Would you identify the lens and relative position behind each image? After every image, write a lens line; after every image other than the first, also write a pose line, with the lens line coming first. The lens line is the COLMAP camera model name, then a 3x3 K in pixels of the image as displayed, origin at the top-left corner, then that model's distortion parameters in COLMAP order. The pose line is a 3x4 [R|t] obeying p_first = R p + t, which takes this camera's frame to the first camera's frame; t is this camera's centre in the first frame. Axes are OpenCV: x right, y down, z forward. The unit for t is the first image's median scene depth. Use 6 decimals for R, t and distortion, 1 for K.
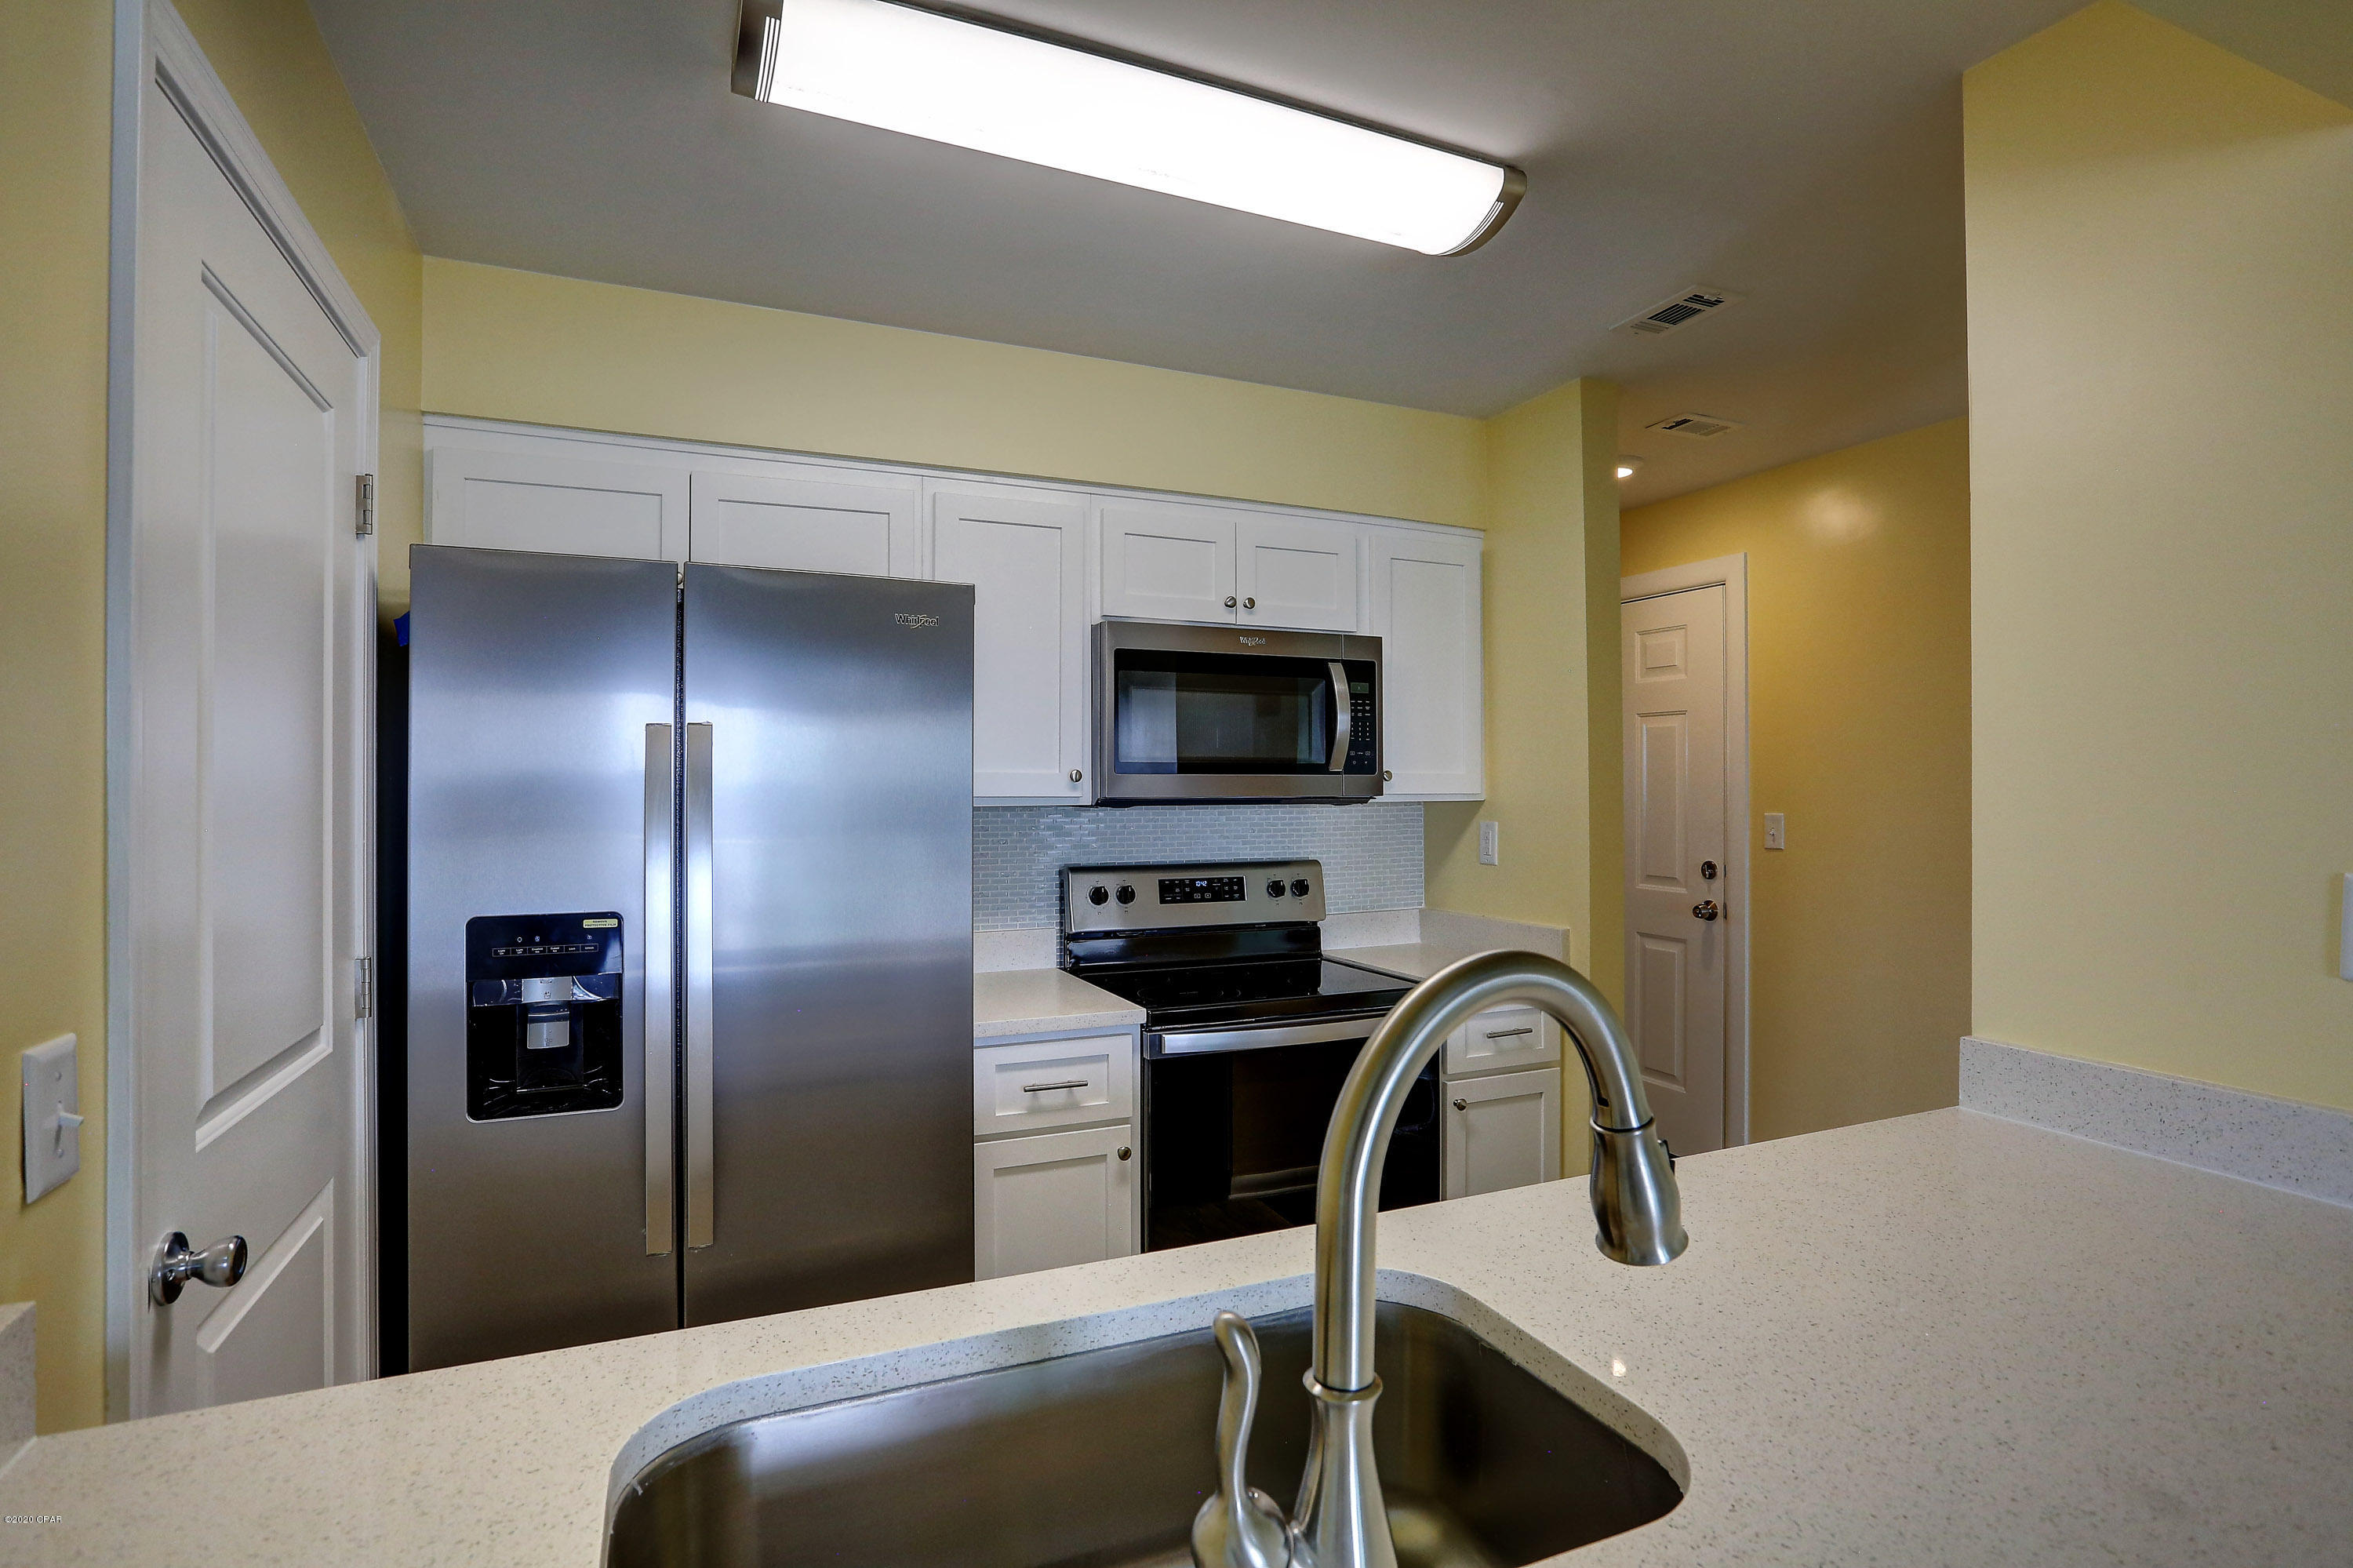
lens RADIAL K [[1179.4, 0, 1170.8], [0, 1179.4, 791.8], [0, 0, 1]] dist [-0.001021, 0.001510]
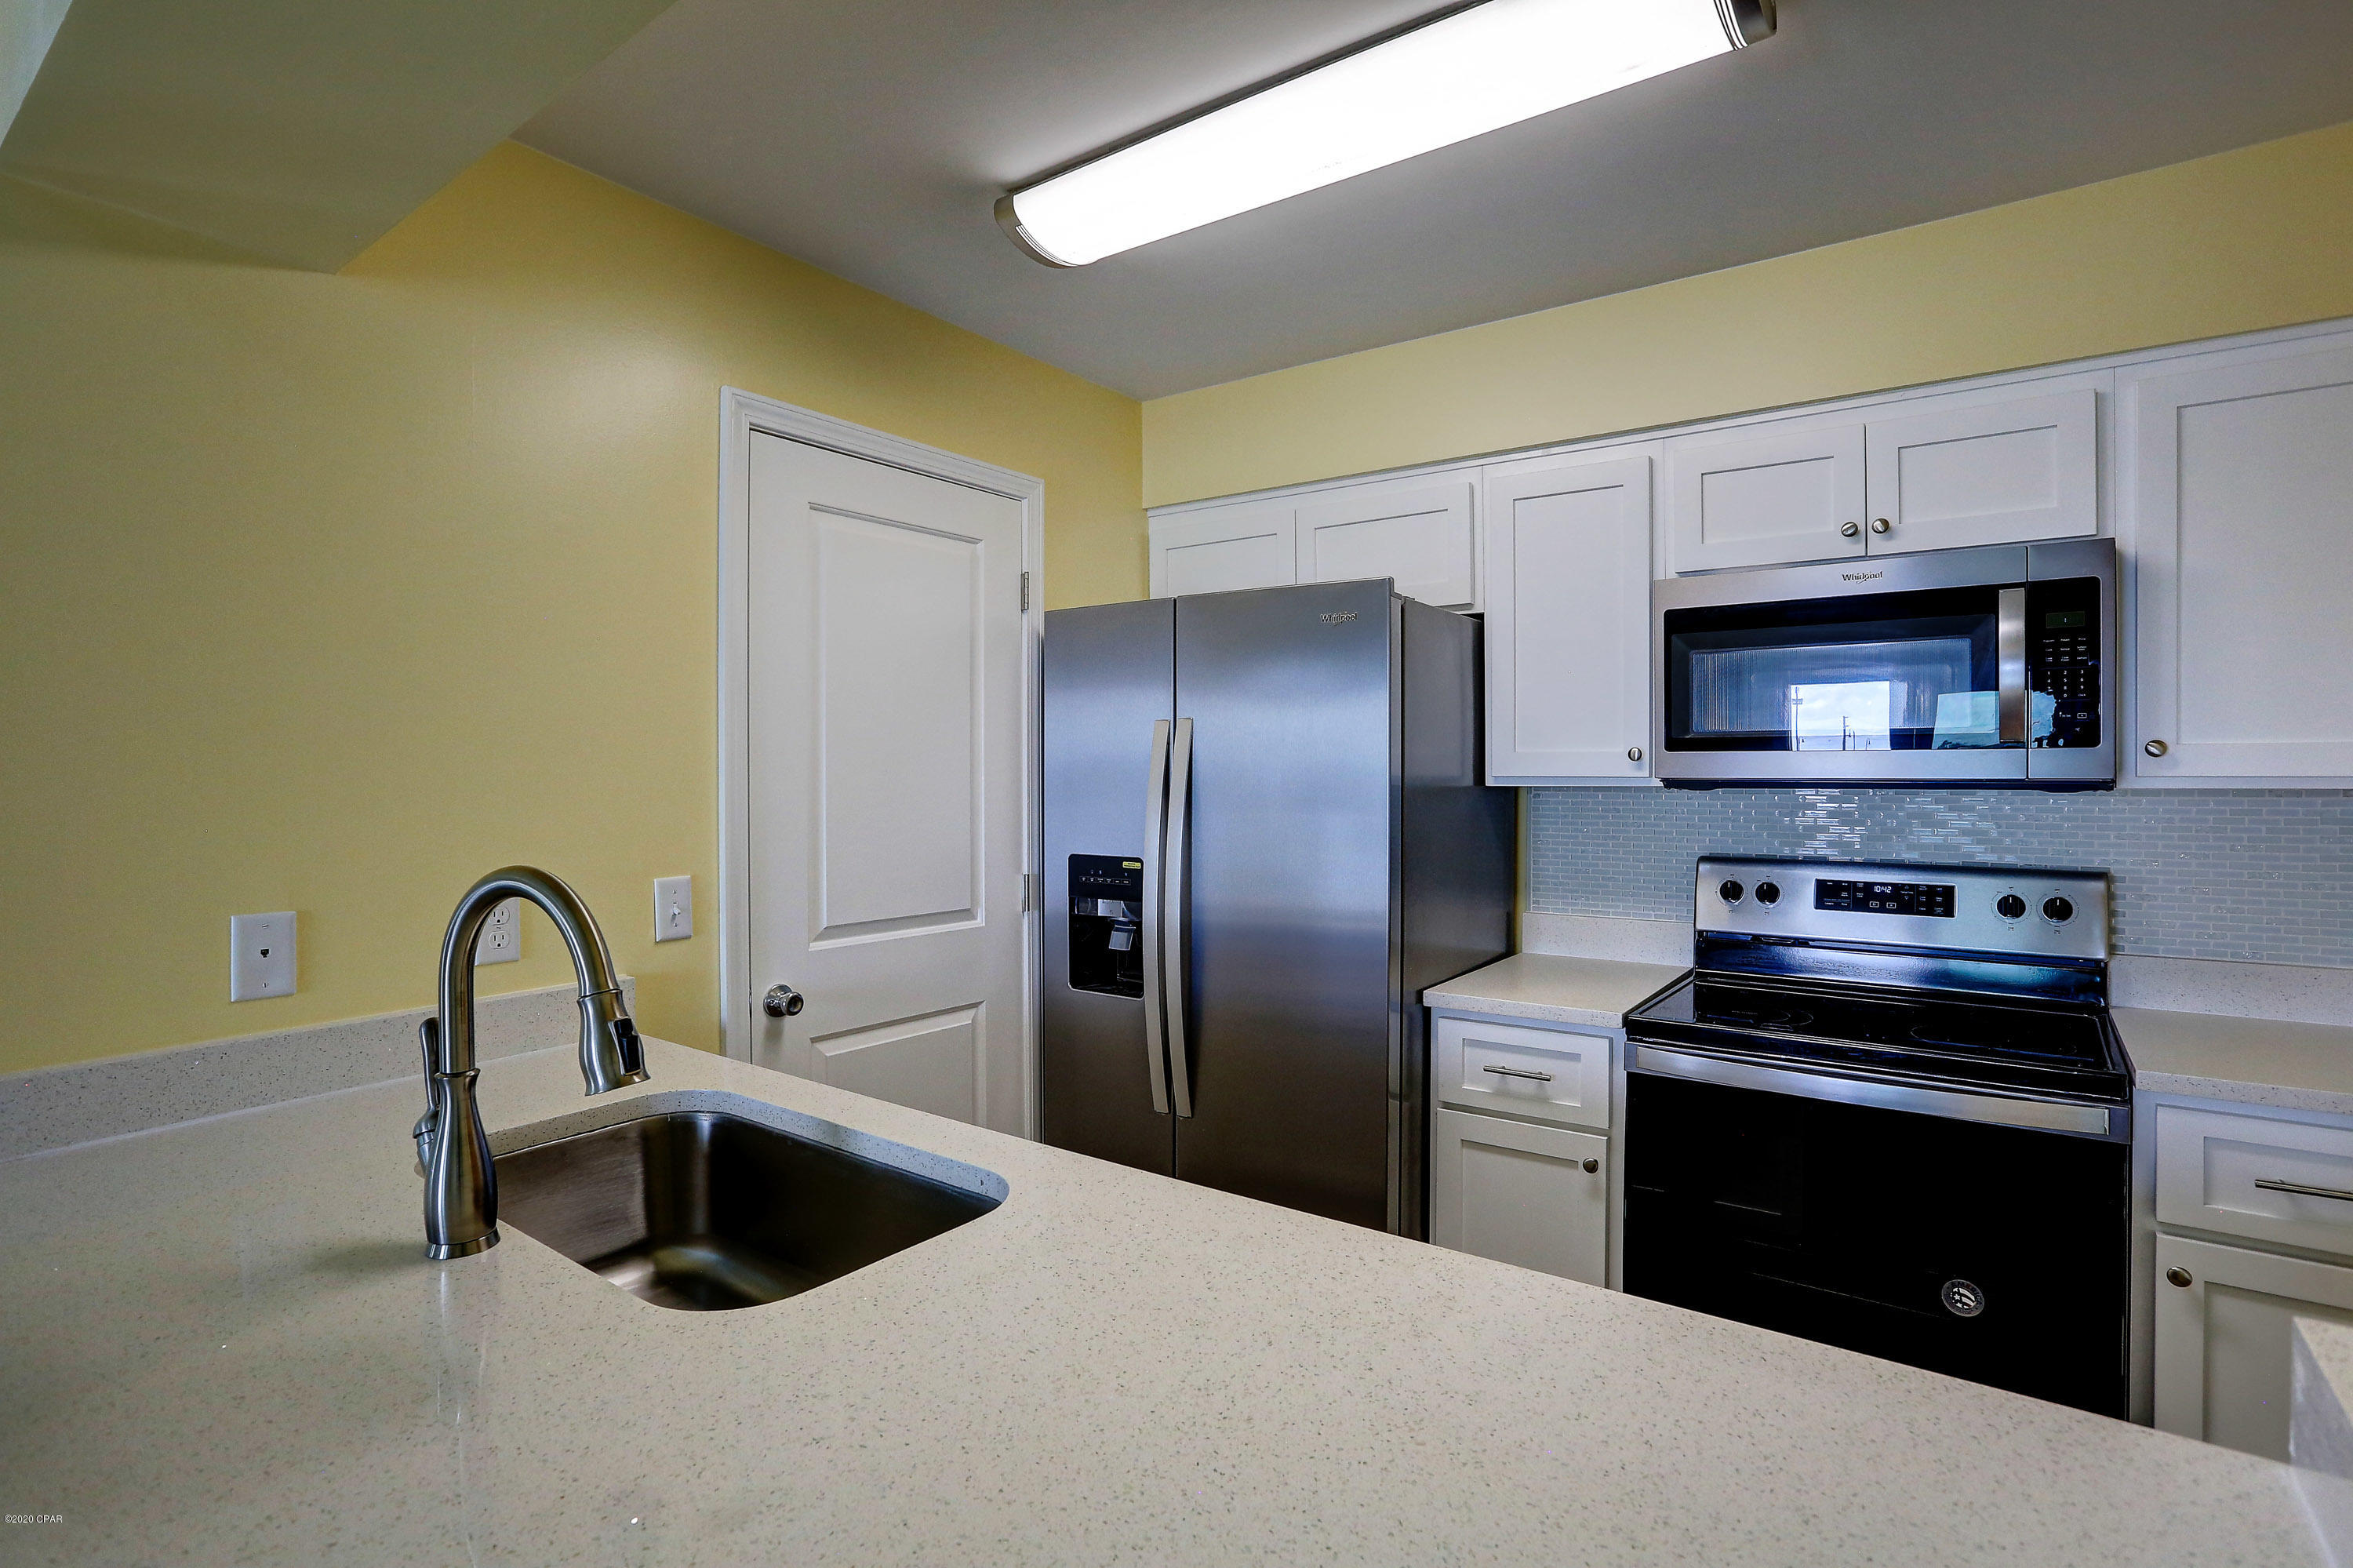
lens RADIAL K [[1179.4, 0, 1178.2], [0, 1179.4, 783.9], [0, 0, 1]] dist [-0.001021, 0.001510]
pose [[0.520101, 0.010994, -0.854034, 0.519288], [-0.000606, 0.999922, 0.012503, -0.001644], [0.854104, -0.005986, 0.520067, 0.225174]]
